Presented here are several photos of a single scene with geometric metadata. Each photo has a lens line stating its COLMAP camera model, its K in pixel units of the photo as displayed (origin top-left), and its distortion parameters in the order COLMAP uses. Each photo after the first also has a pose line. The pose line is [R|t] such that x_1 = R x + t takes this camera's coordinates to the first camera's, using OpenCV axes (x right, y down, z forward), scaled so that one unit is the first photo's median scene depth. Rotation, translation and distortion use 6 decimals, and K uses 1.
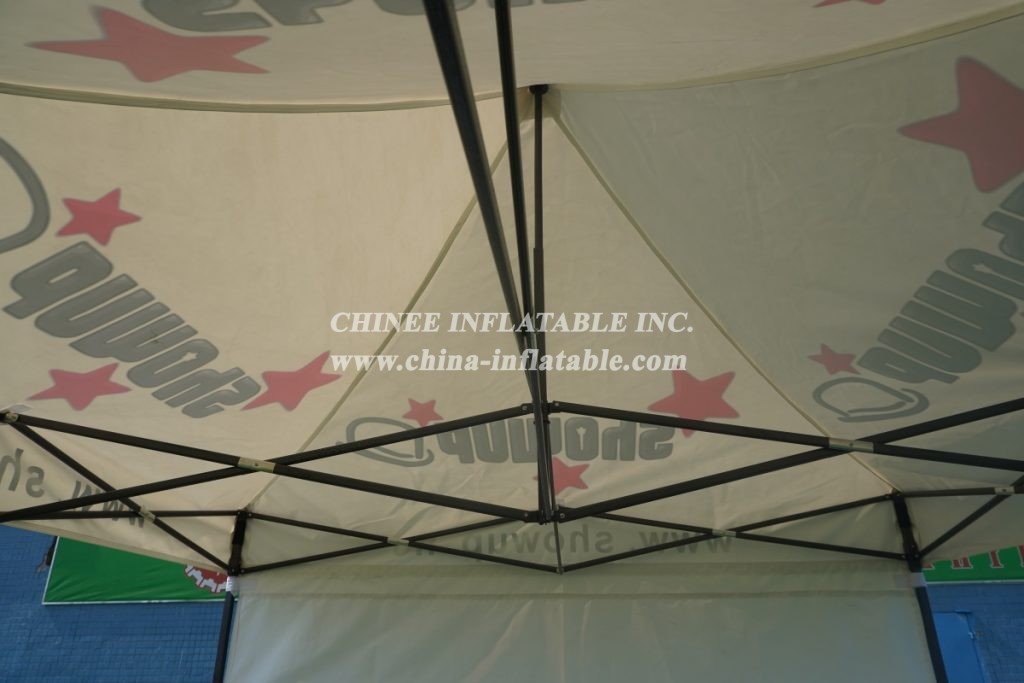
lens RADIAL K [[679.5, 0, 493.6], [0, 679.5, 341.2], [0, 0, 1]] dist [-0.003764, -0.000142]
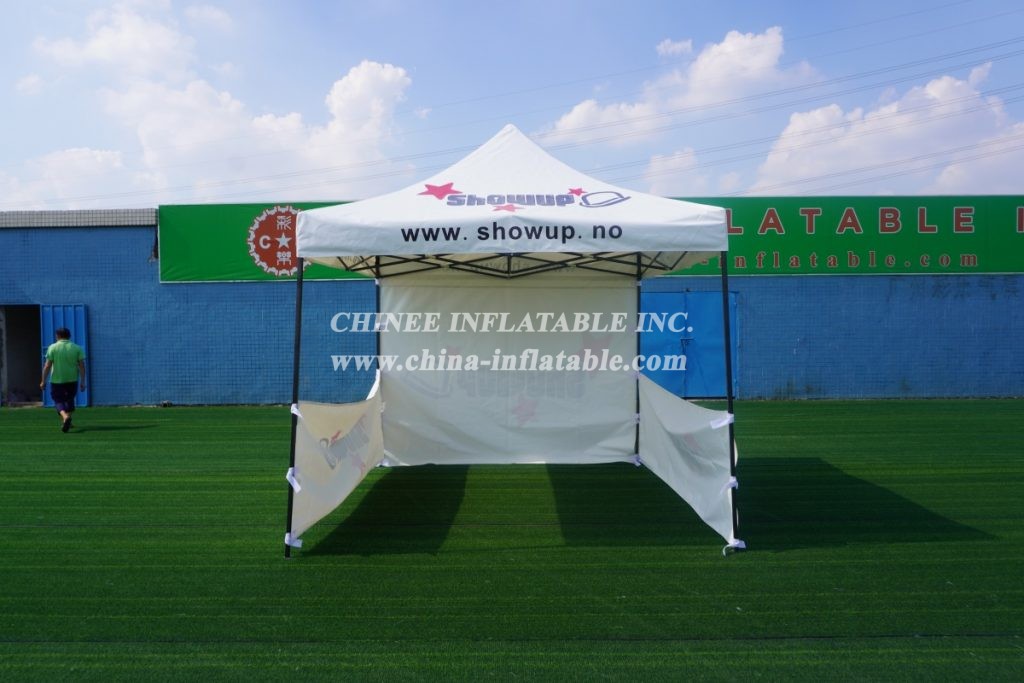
lens RADIAL K [[681.7, 0, 509.8], [0, 681.7, 359.9], [0, 0, 1]] dist [-0.068991, 0.054814]
pose [[0.993554, -0.004921, 0.113254, -0.185569], [-0.049068, 0.881950, 0.468781, -0.570208], [-0.102191, -0.471317, 0.876024, -1.342670]]
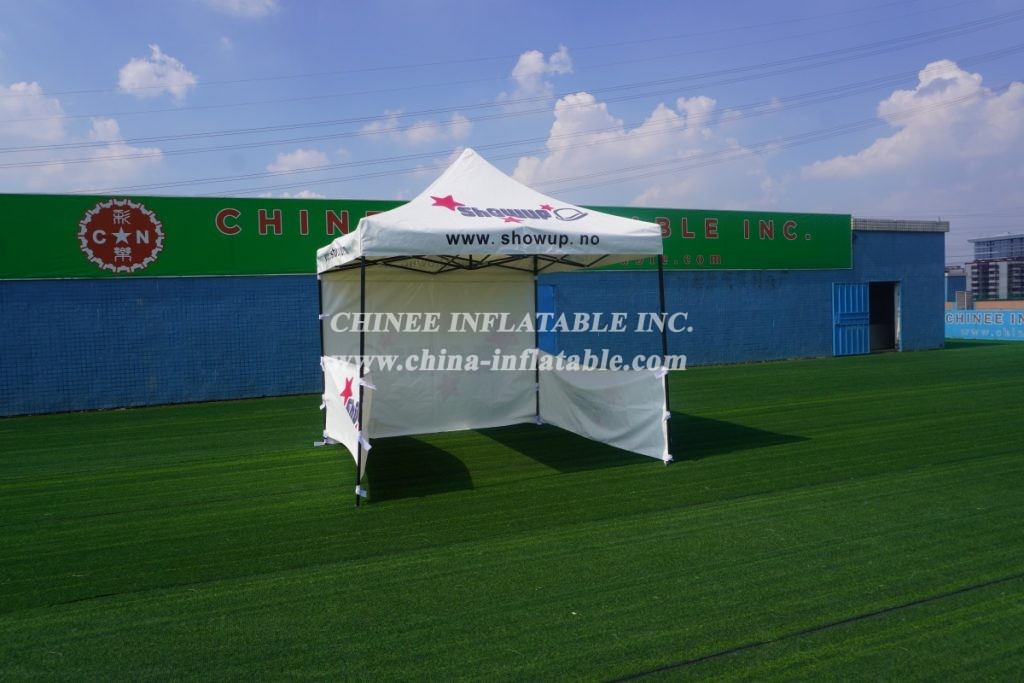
lens RADIAL K [[681.7, 0, 509.8], [0, 681.7, 359.9], [0, 0, 1]] dist [-0.068991, 0.054814]
pose [[0.880479, -0.051241, 0.471308, -1.003265], [-0.178482, 0.885172, 0.429669, -0.651581], [-0.439205, -0.462434, 0.770230, -1.581359]]
